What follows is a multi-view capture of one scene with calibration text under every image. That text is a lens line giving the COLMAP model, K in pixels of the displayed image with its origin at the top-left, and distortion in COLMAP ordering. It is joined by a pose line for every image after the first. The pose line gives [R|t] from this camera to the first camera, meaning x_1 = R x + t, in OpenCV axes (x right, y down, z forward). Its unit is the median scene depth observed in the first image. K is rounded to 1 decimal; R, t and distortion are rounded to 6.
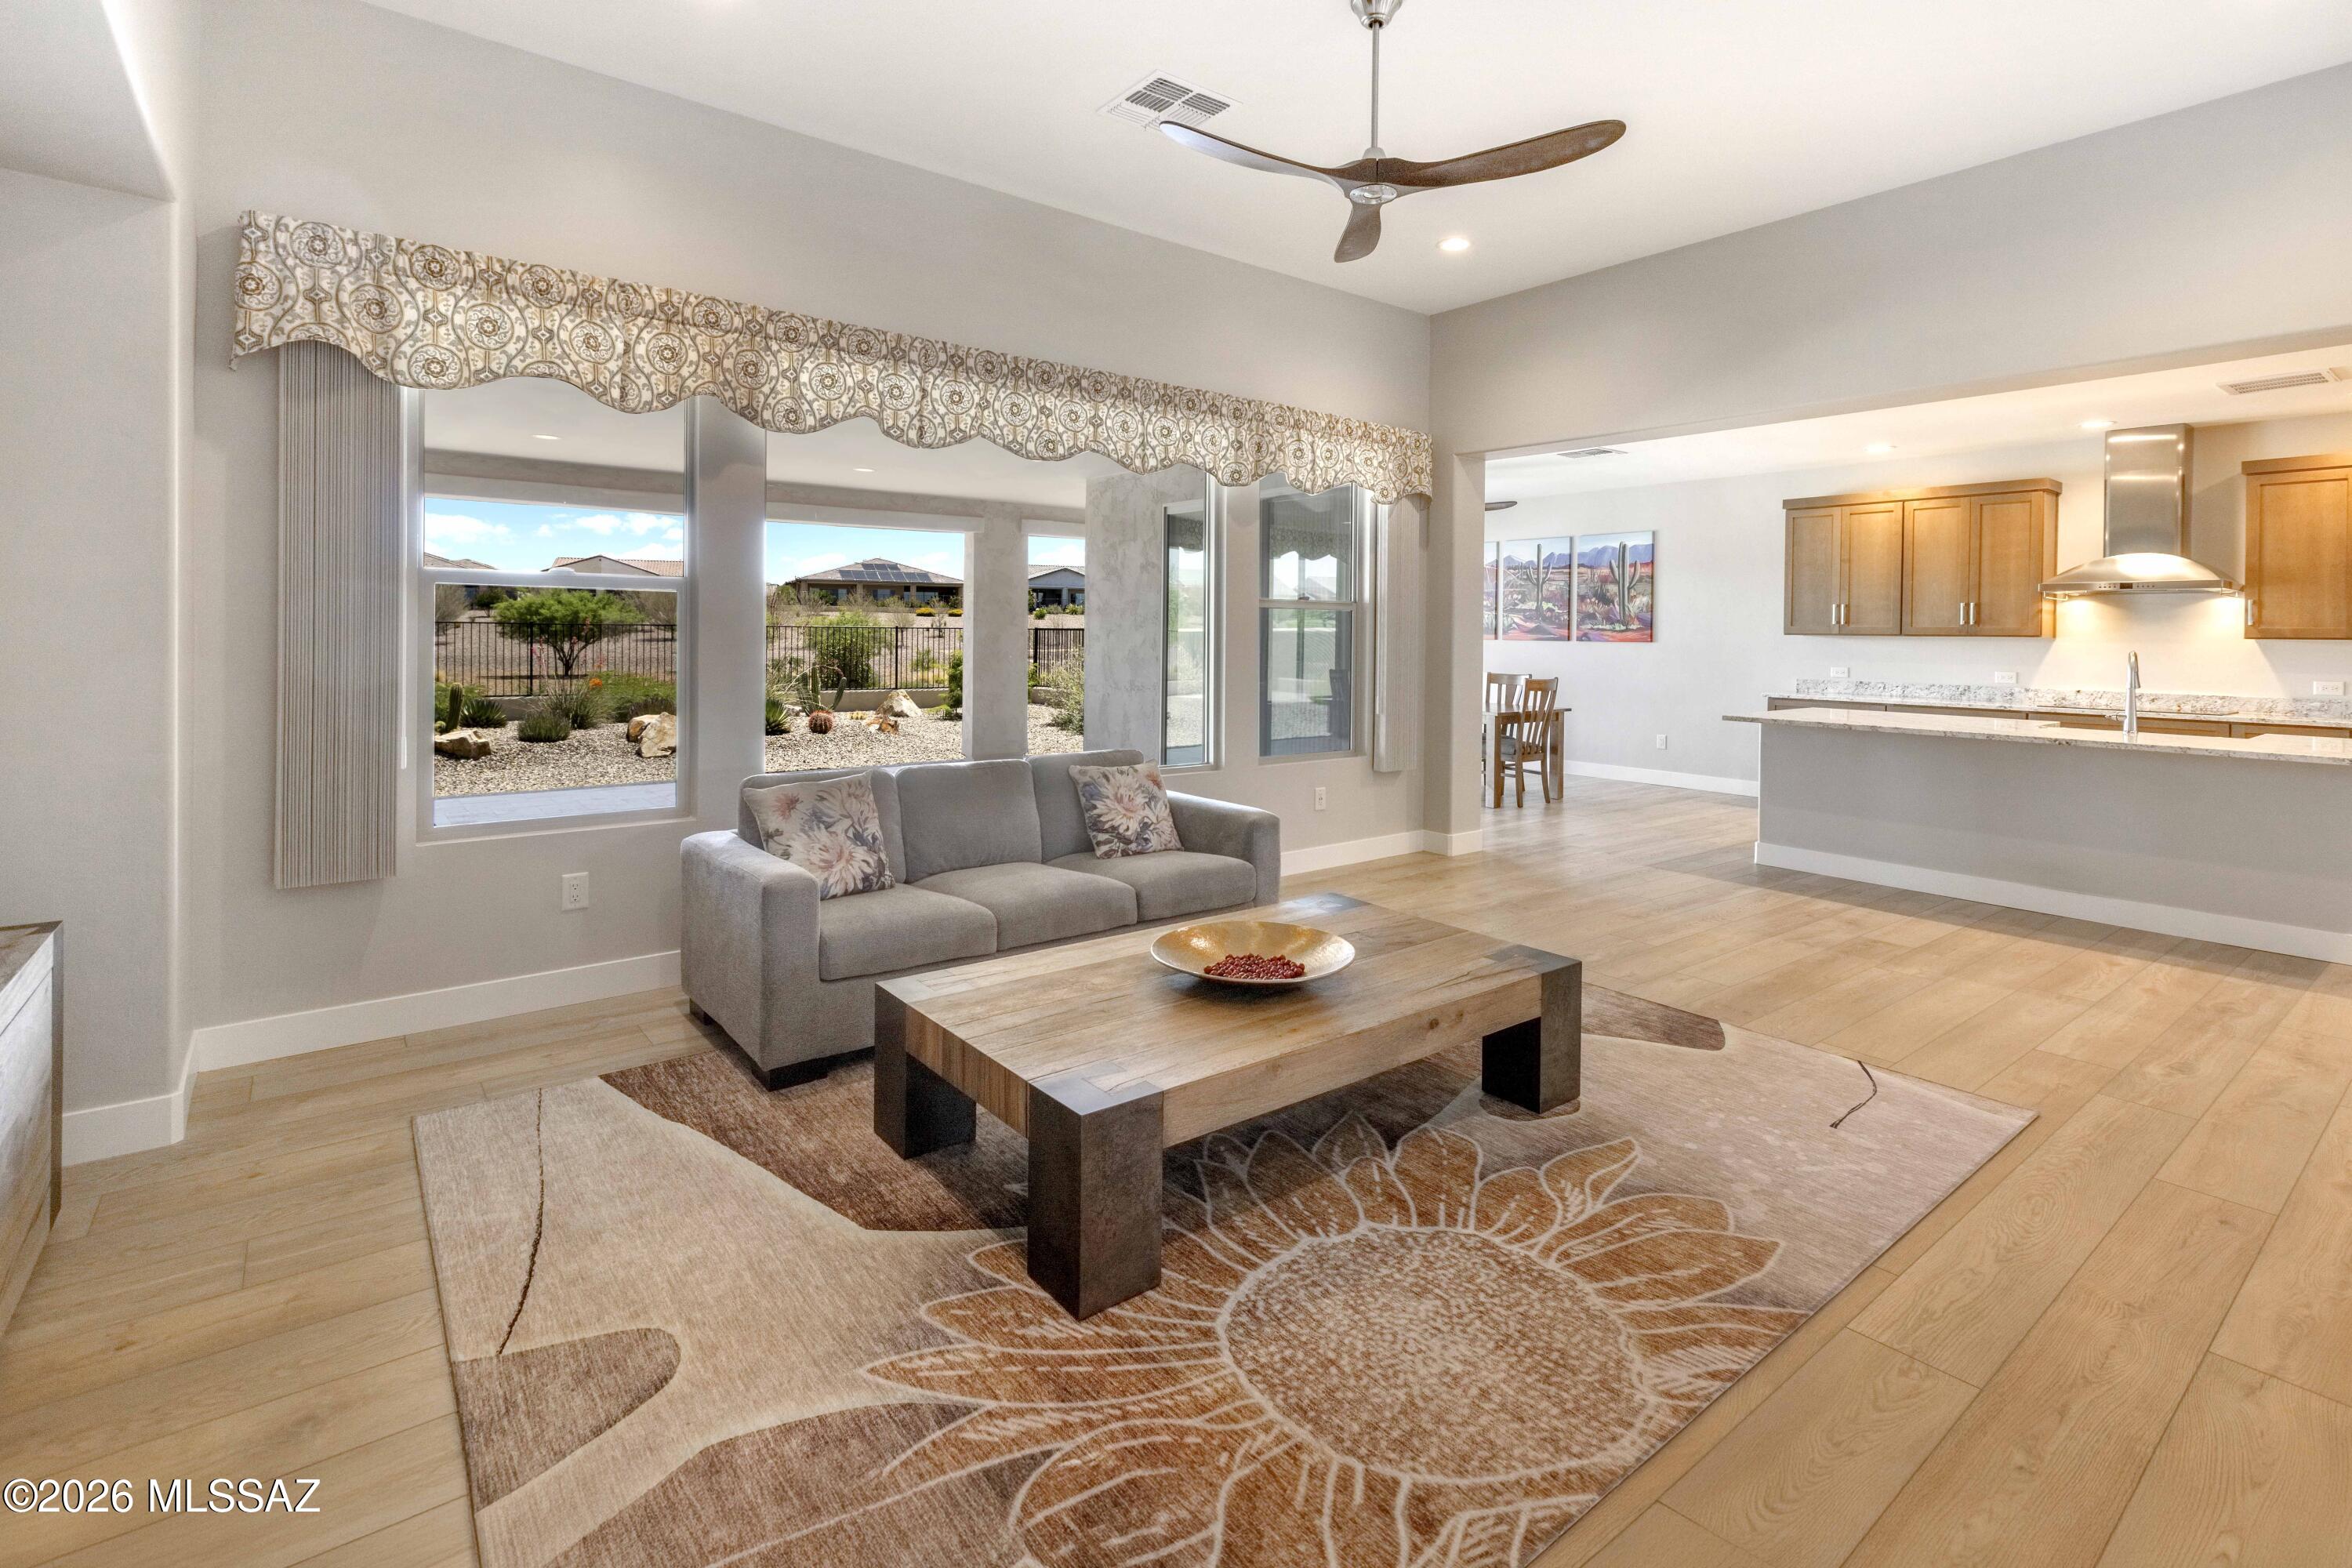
lens RADIAL K [[1095.8, 0, 1185.3], [0, 1095.8, 643.0], [0, 0, 1]] dist [0.001657, 0.000097]
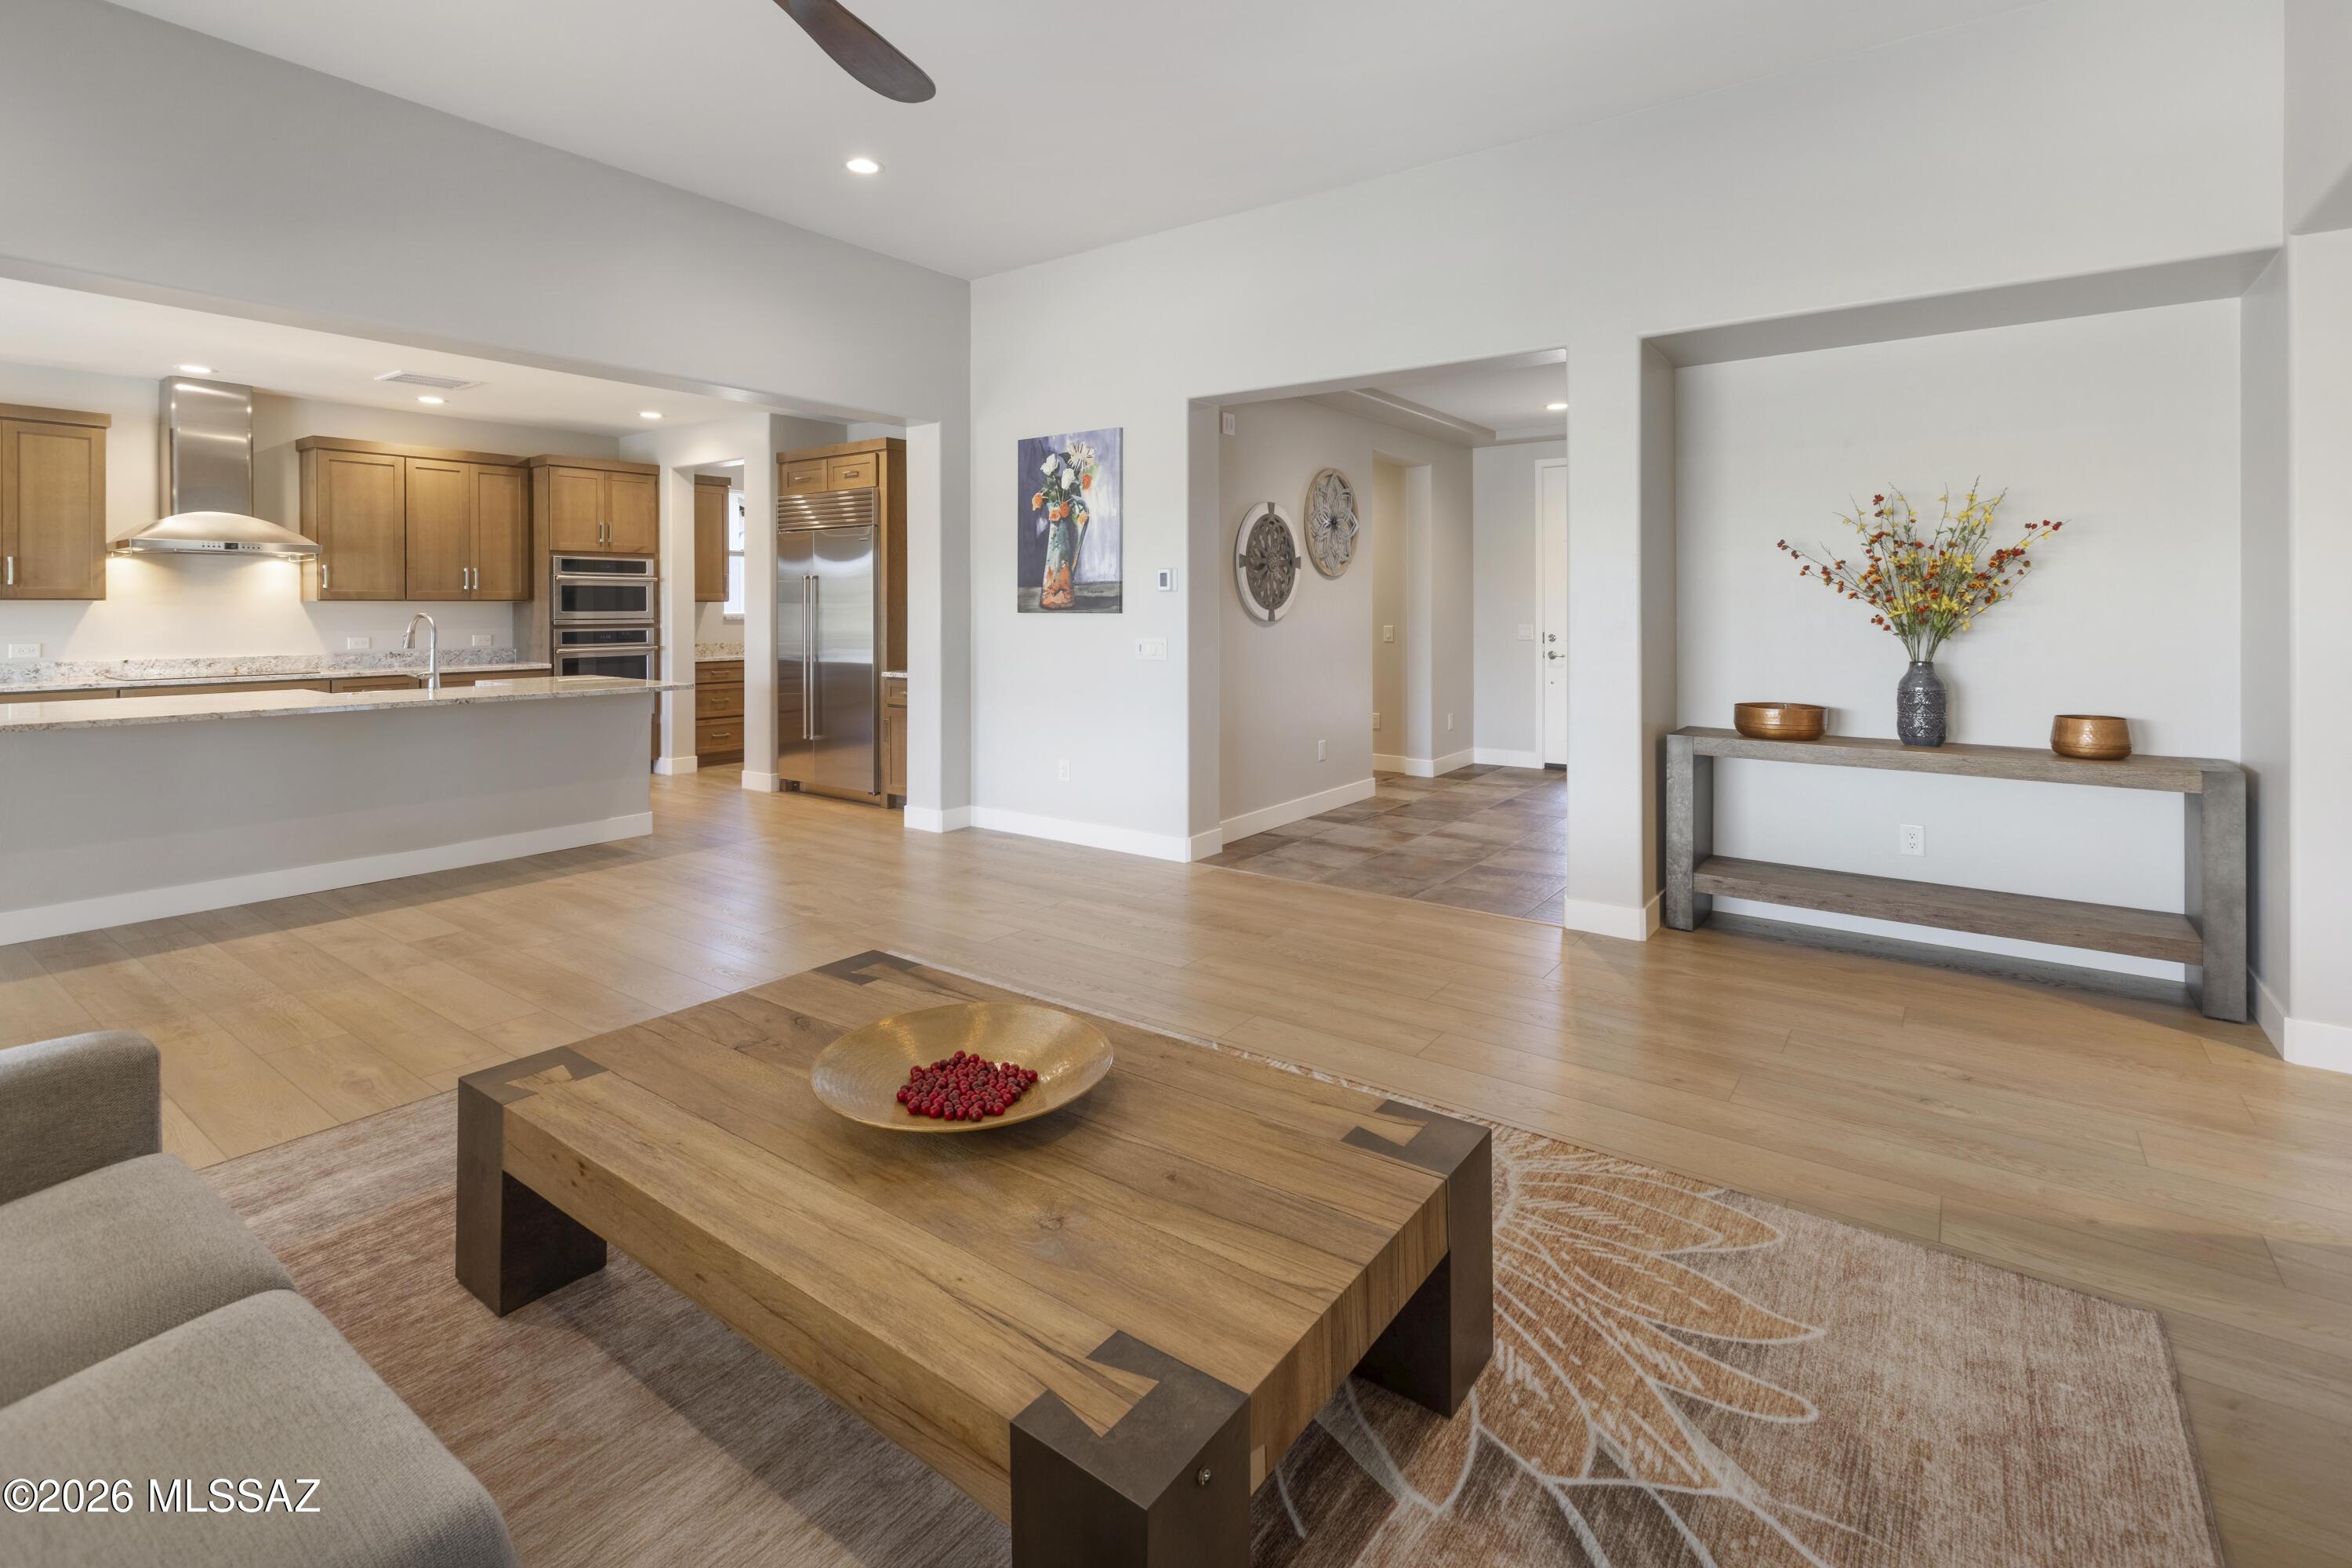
lens RADIAL K [[1087.7, 0, 1174.2], [0, 1087.7, 605.8], [0, 0, 1]] dist [-0.000442, -0.000053]
pose [[-0.267226, -0.010748, 0.963574, -0.285834], [0.008504, 0.999873, 0.013511, -0.006171], [-0.963596, 0.011805, -0.267100, 0.476839]]
